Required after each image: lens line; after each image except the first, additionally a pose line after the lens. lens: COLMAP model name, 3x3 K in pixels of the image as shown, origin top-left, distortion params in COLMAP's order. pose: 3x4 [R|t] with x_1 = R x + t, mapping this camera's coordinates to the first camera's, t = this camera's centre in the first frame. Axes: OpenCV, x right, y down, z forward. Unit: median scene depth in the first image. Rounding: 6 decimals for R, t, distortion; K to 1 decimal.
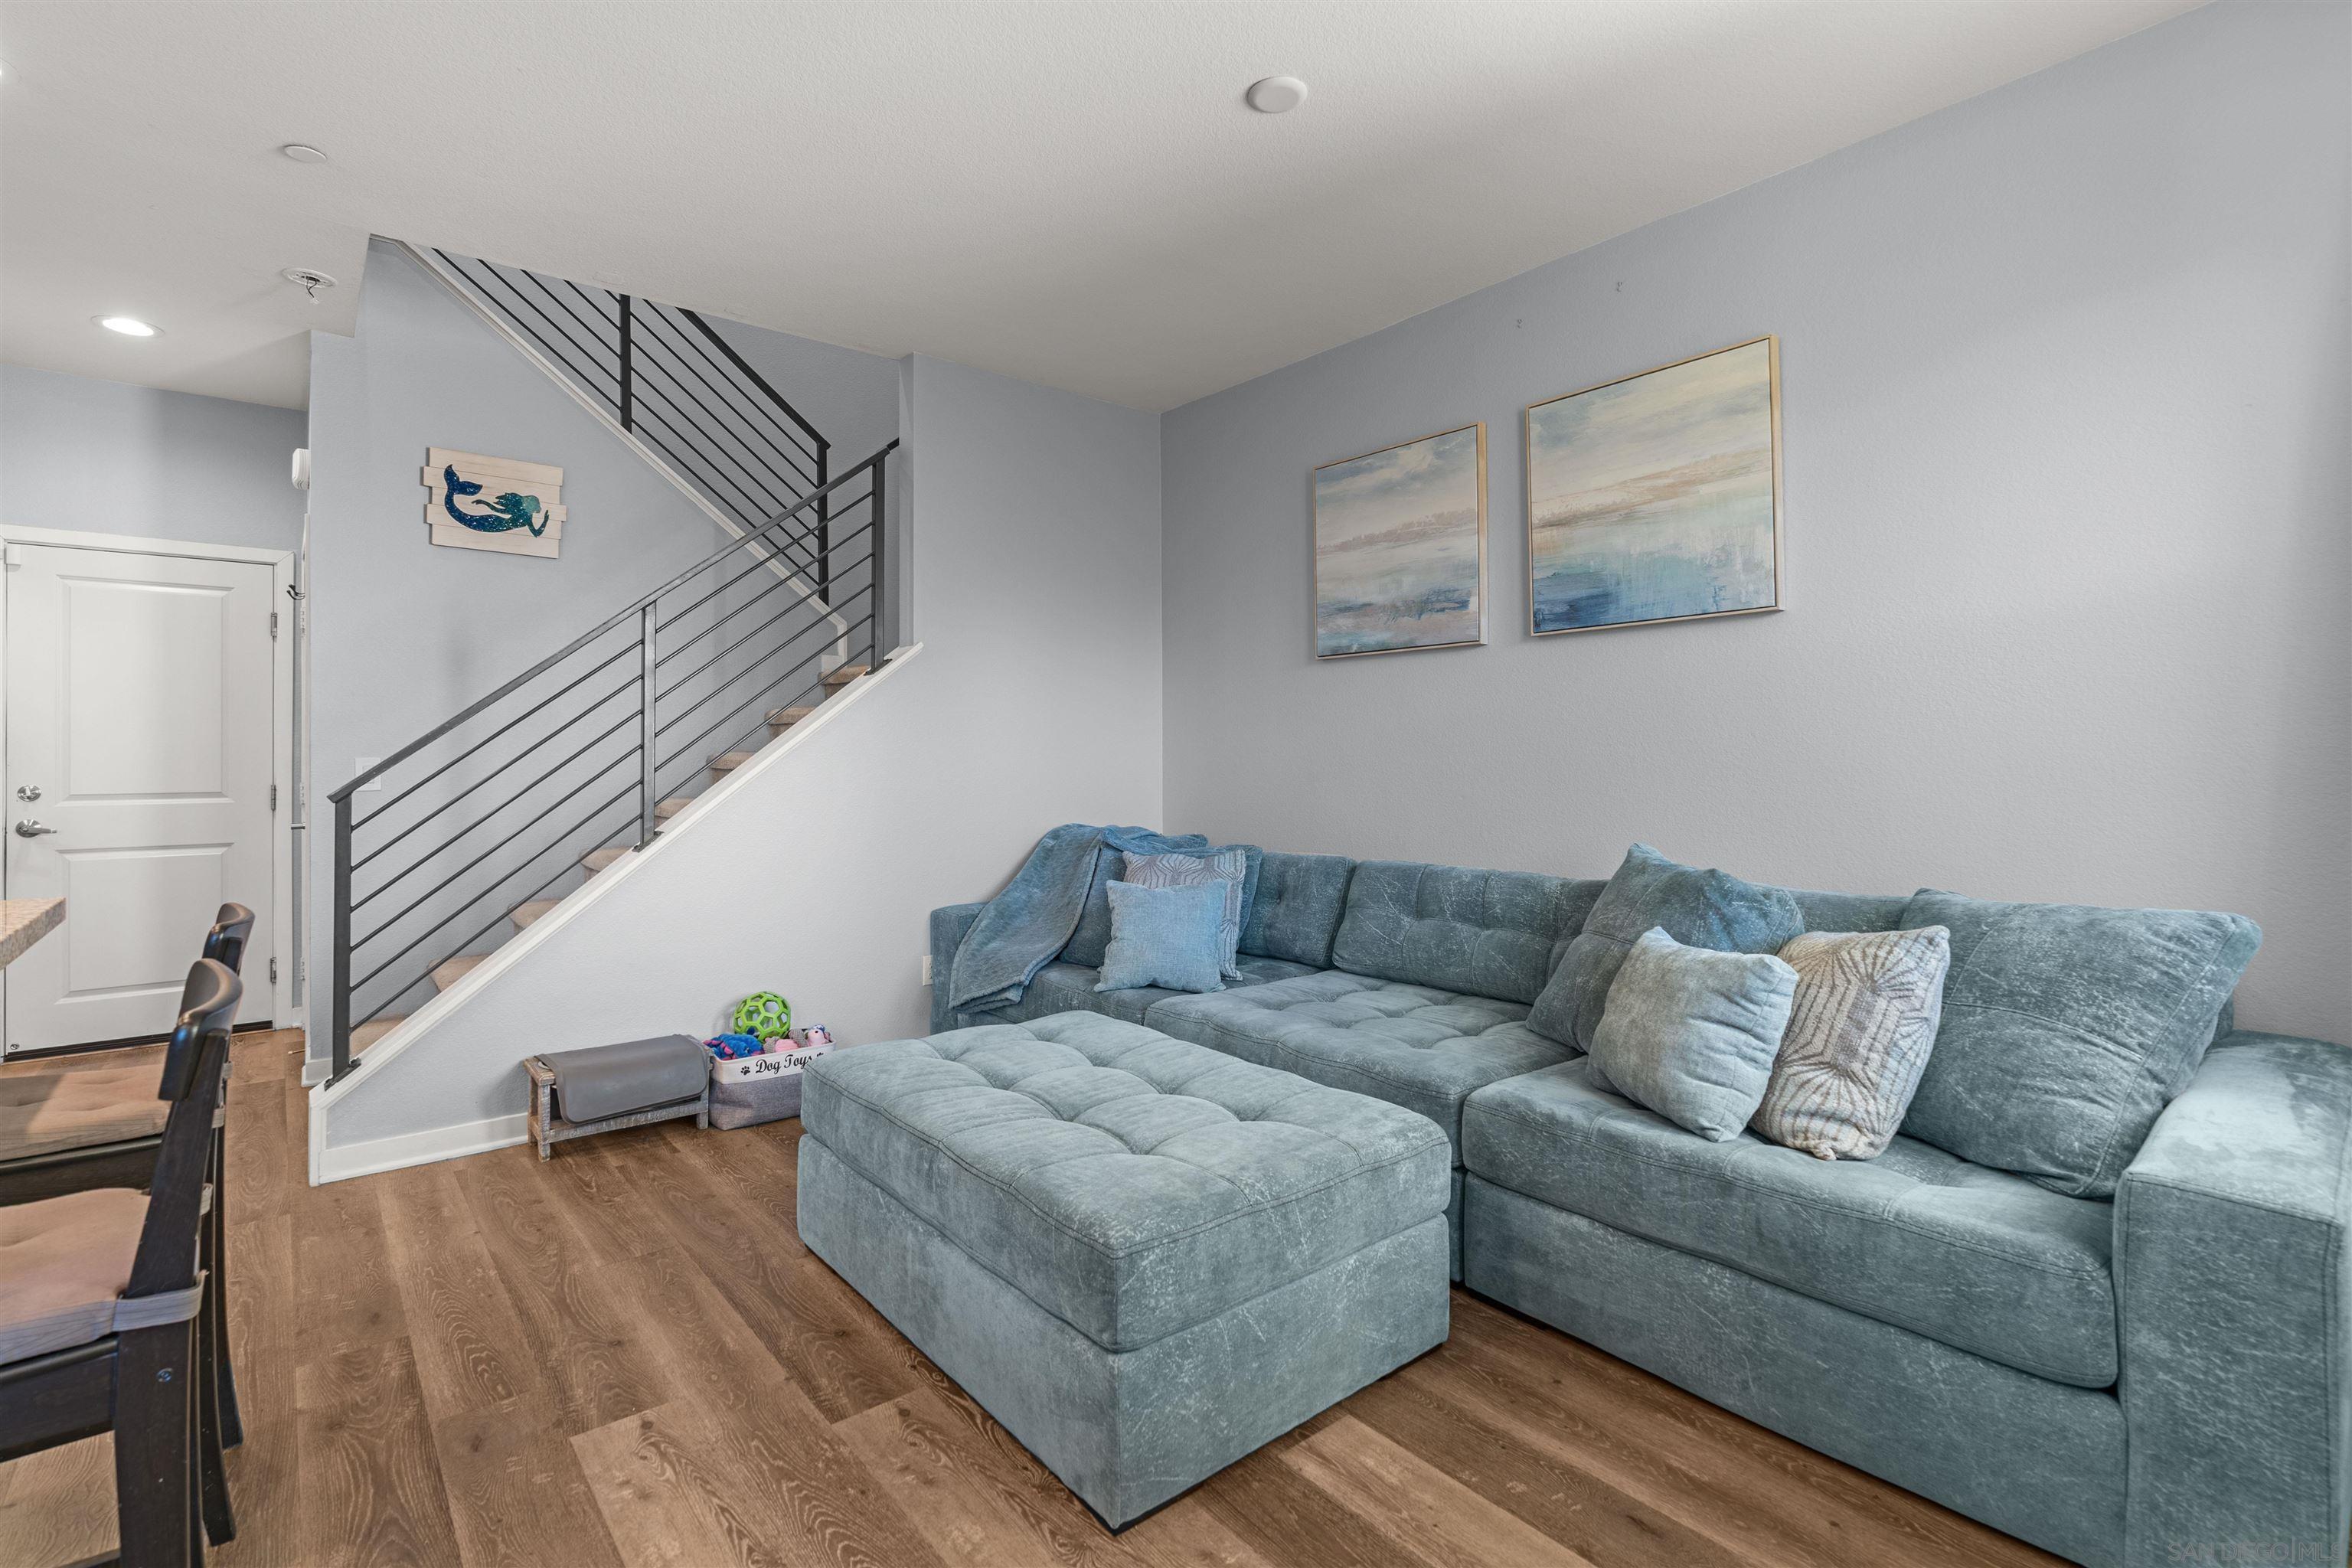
lens RADIAL K [[1077.1, 0, 1168.9], [0, 1077.1, 769.5], [0, 0, 1]] dist [-0.003119, 0.003284]
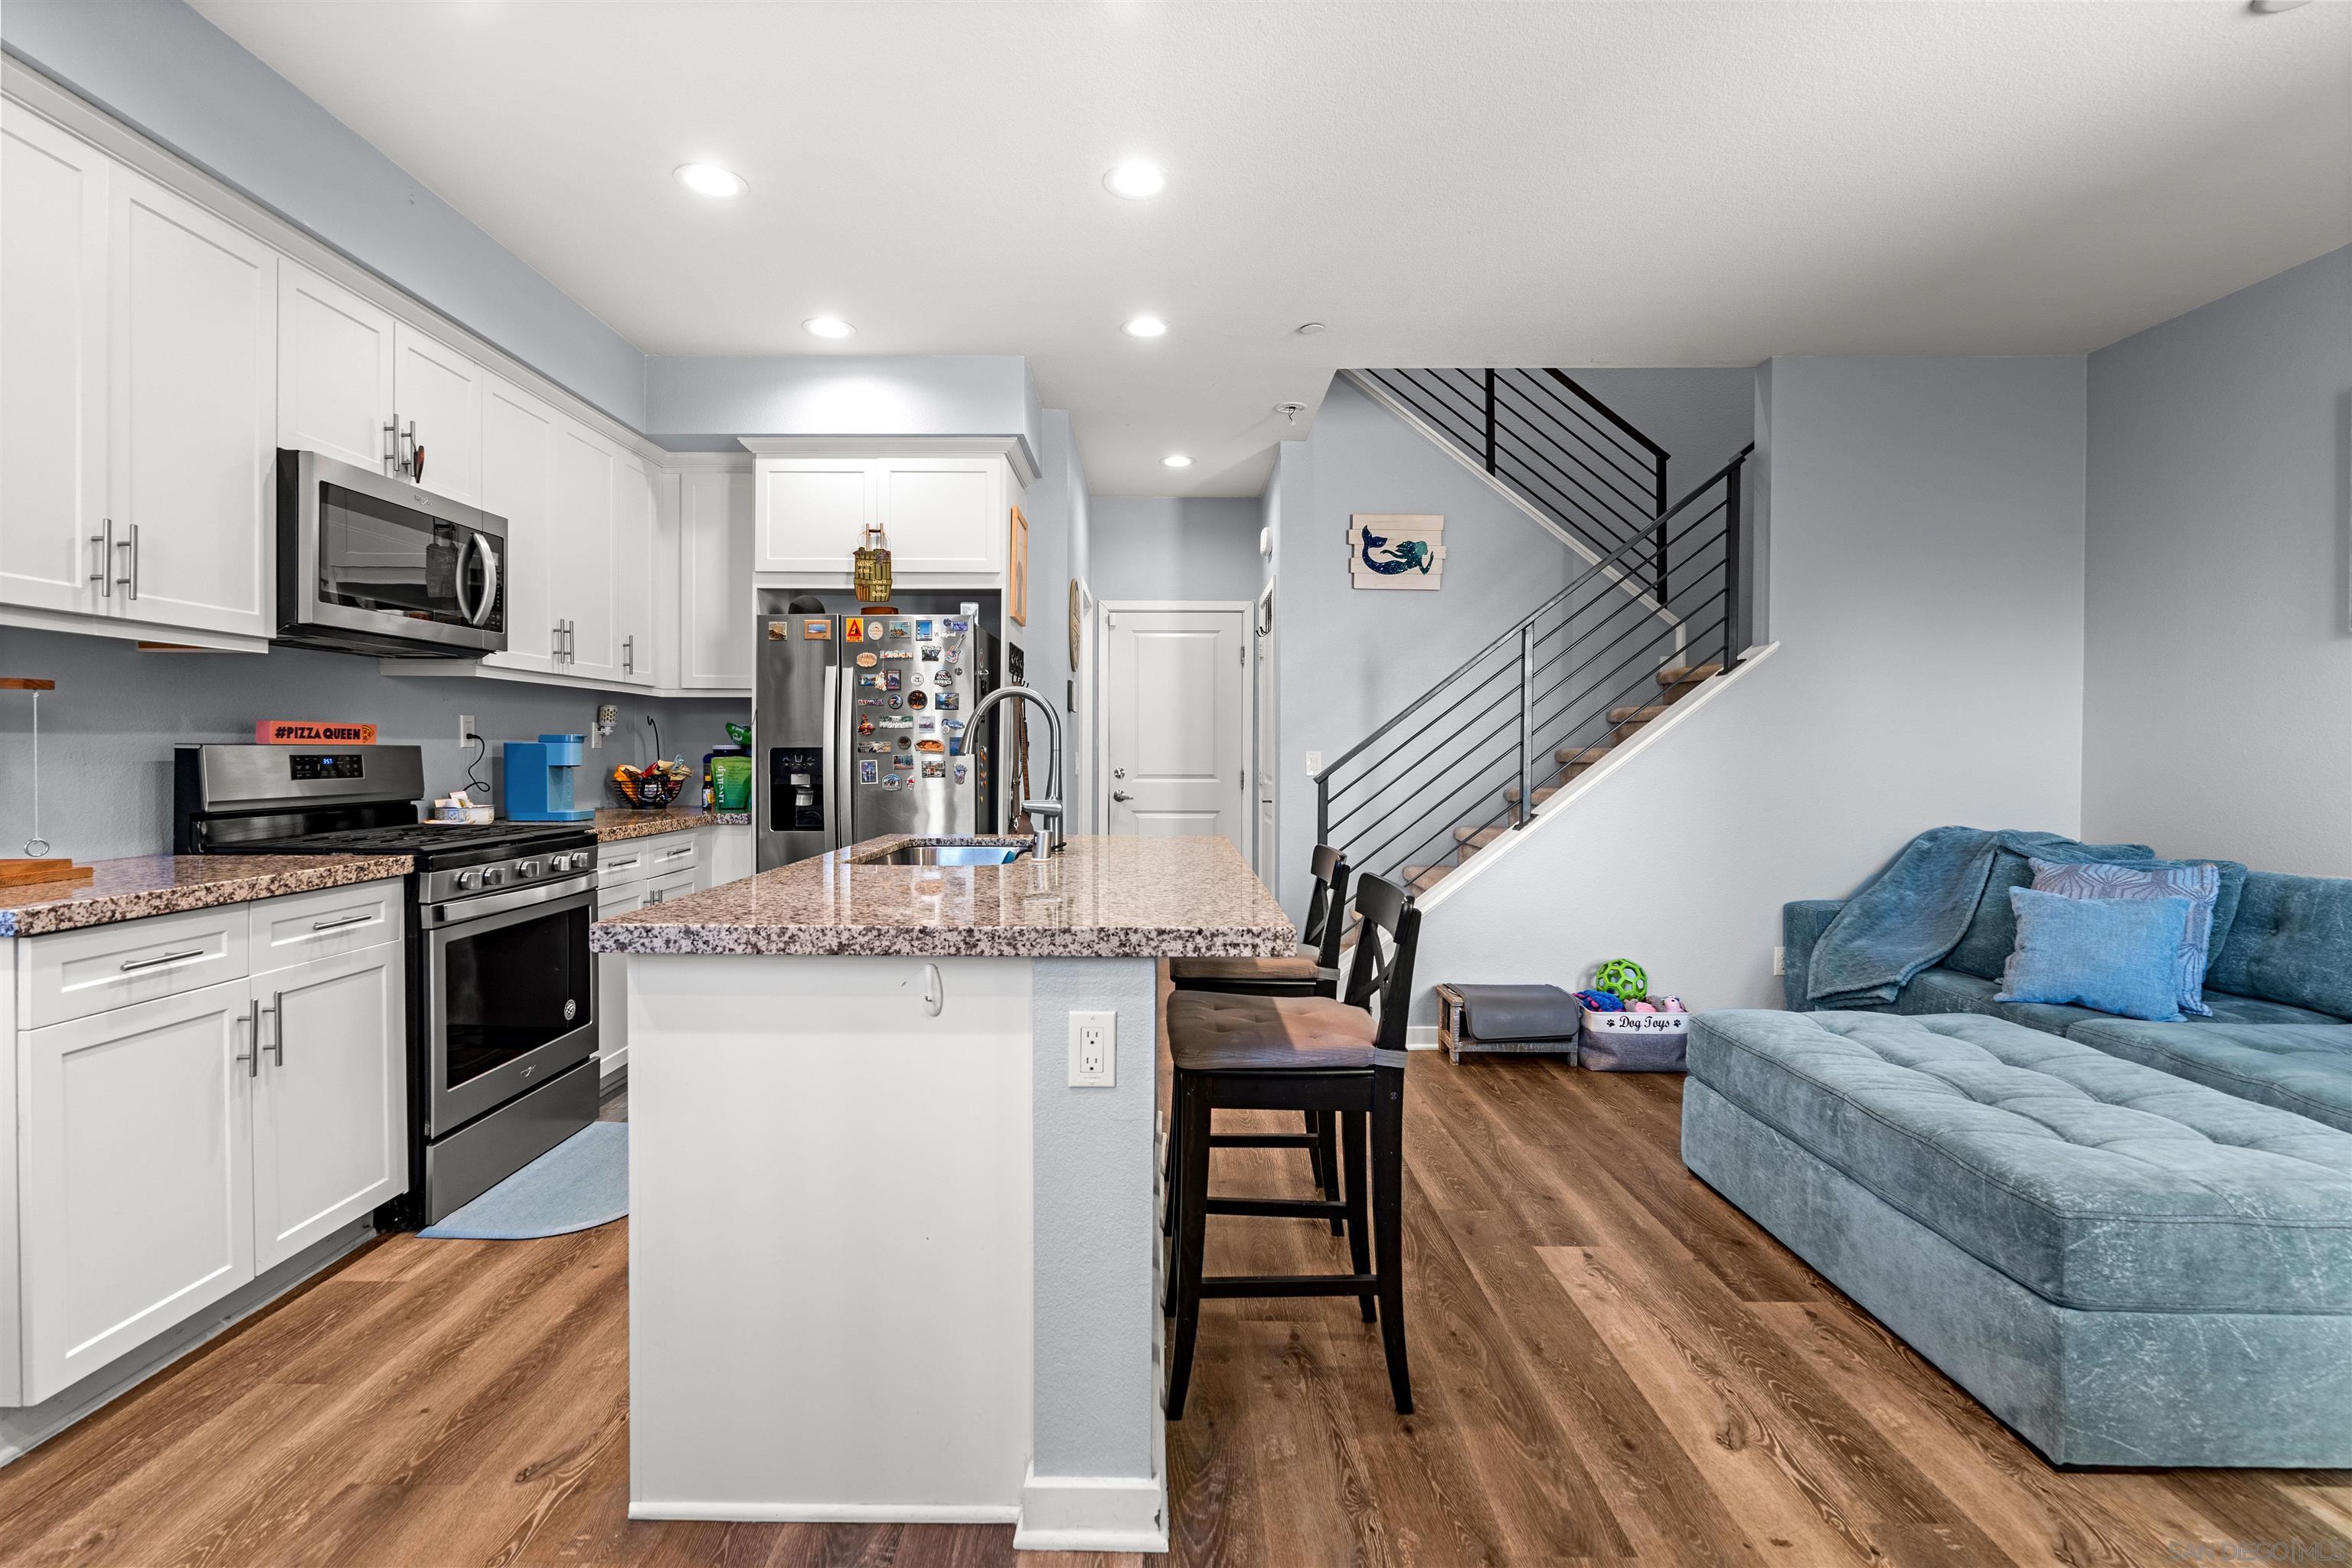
lens RADIAL K [[1077.1, 0, 1155.5], [0, 1077.1, 772.5], [0, 0, 1]] dist [-0.003119, 0.003284]
pose [[0.766062, 0.016897, -0.642544, -0.031291], [-0.012227, 0.999857, 0.011715, 0.002930], [0.642650, -0.001118, 0.766159, -0.217375]]
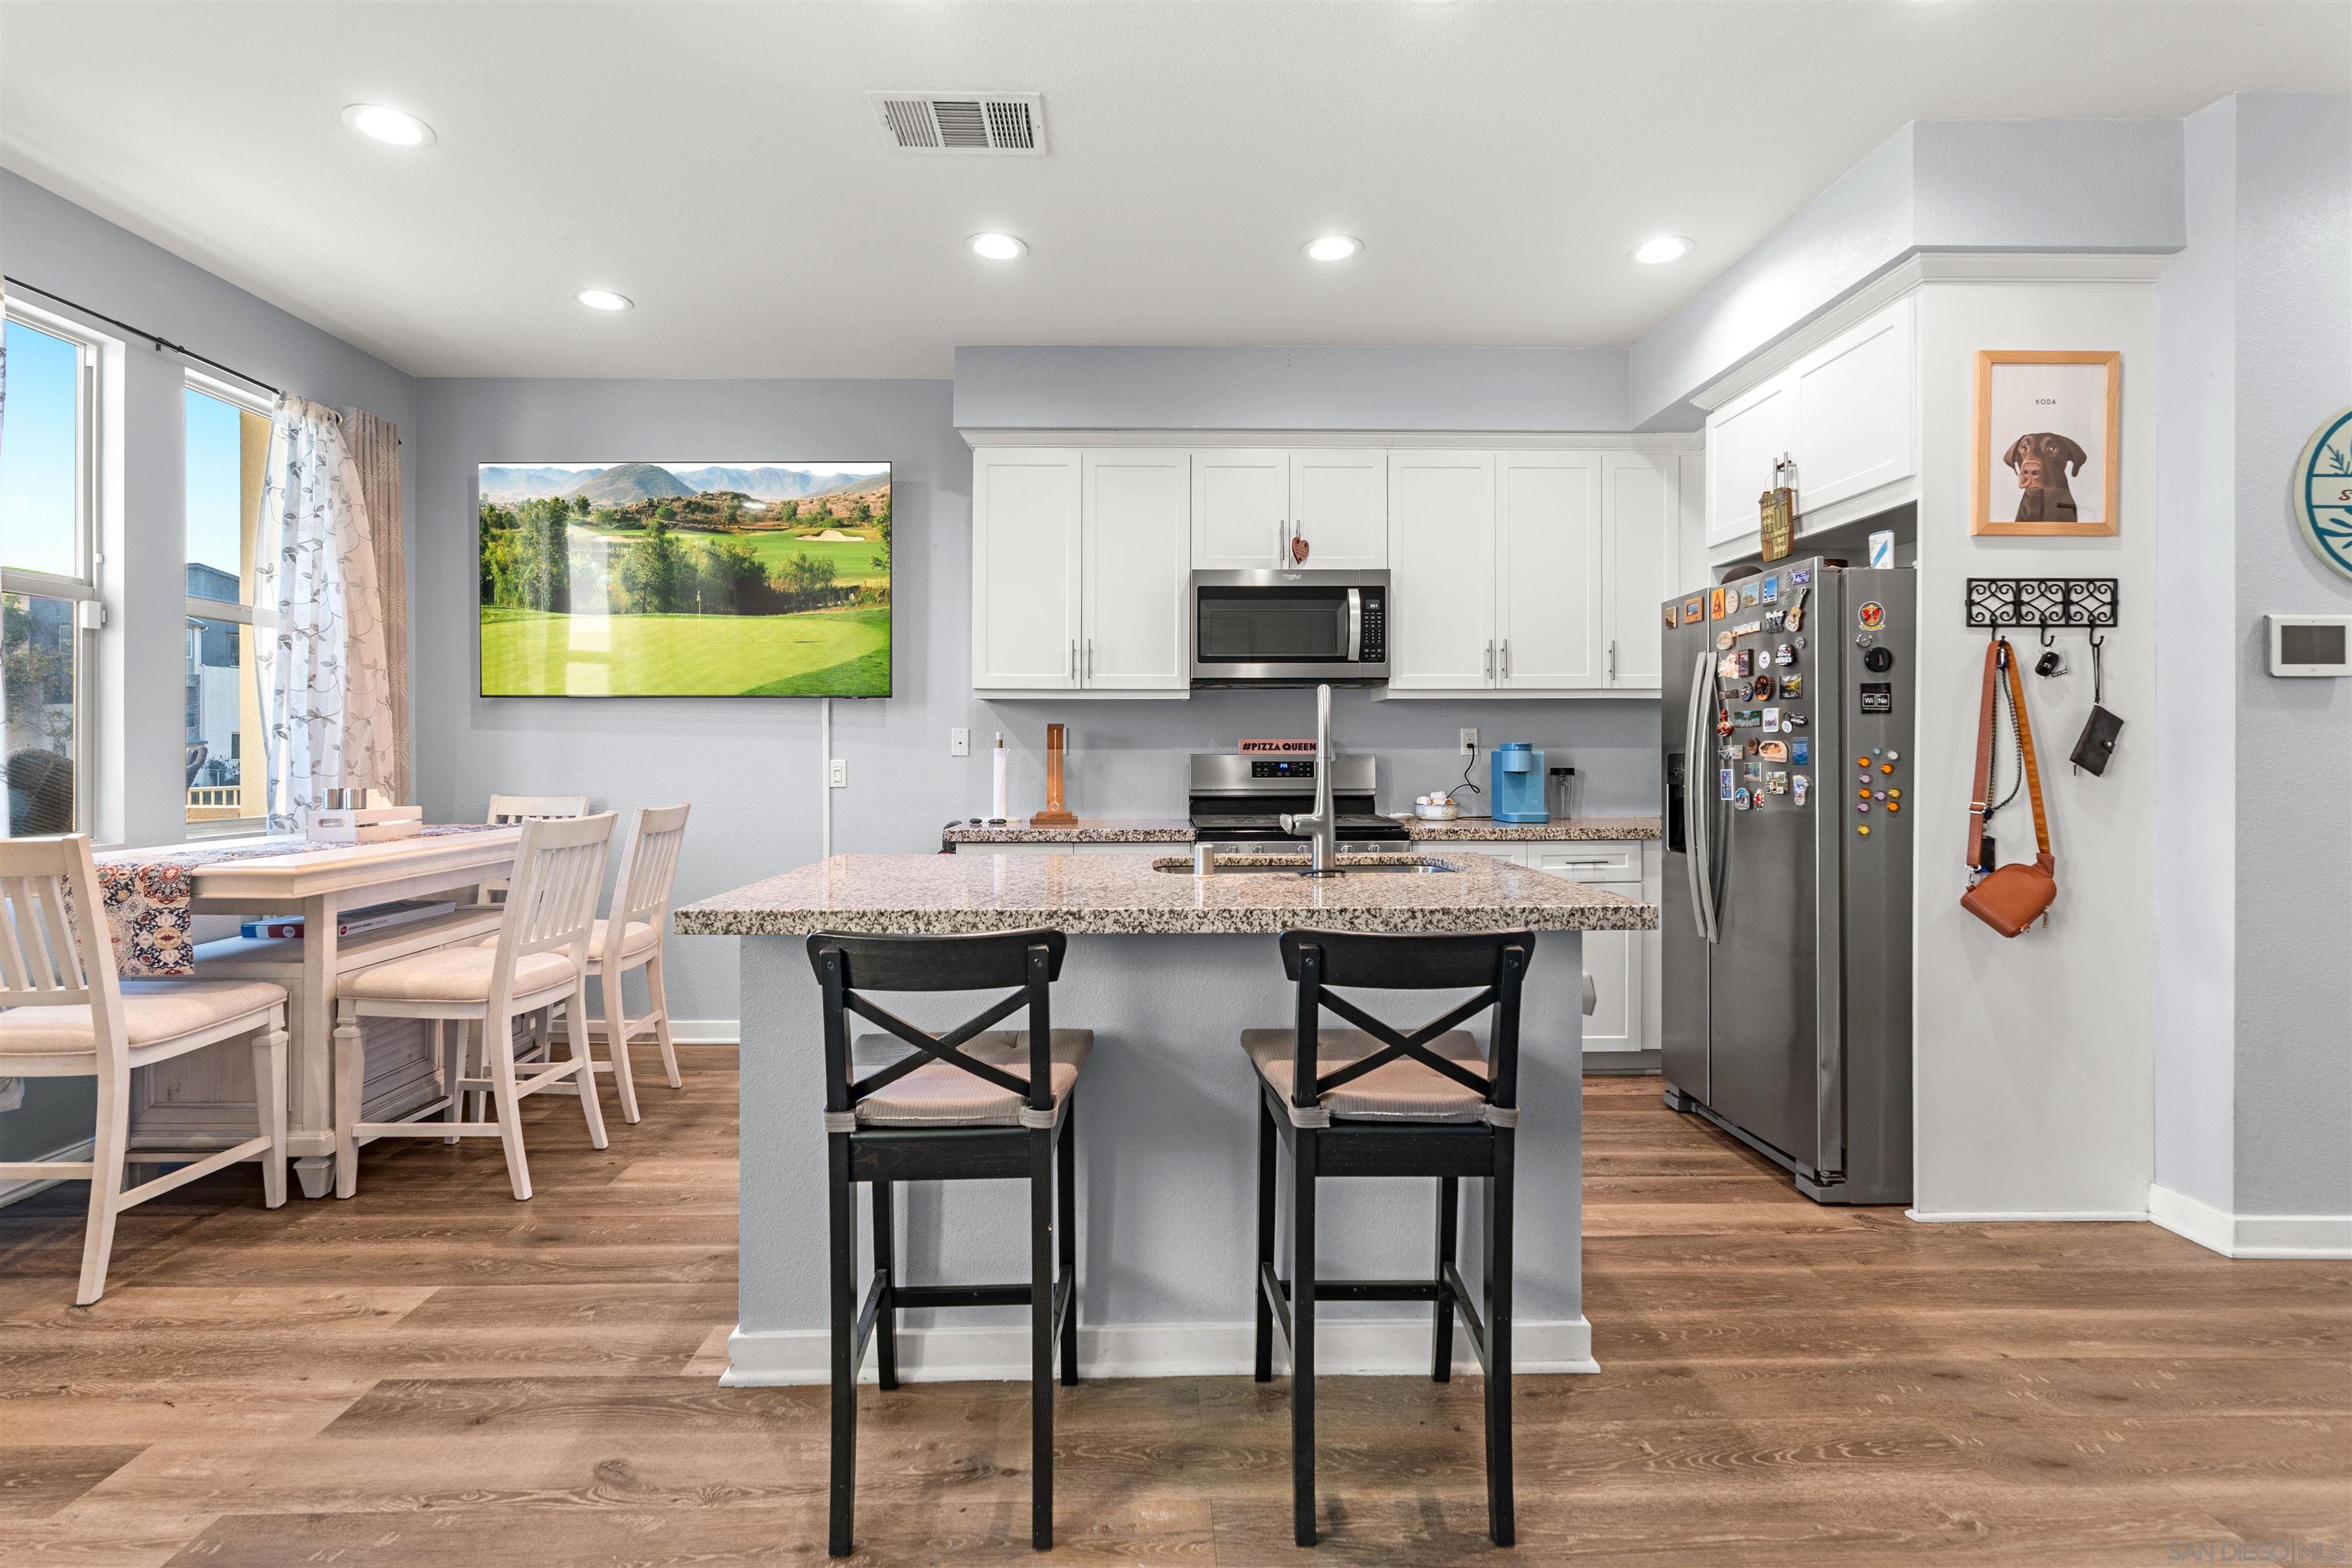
lens RADIAL K [[1077.1, 0, 1168.0], [0, 1077.1, 765.2], [0, 0, 1]] dist [-0.003119, 0.003284]
pose [[-0.619215, 0.010675, -0.785149, -0.001904], [-0.006094, 0.999812, 0.018400, -0.017766], [0.785198, 0.016178, -0.619033, 1.168148]]
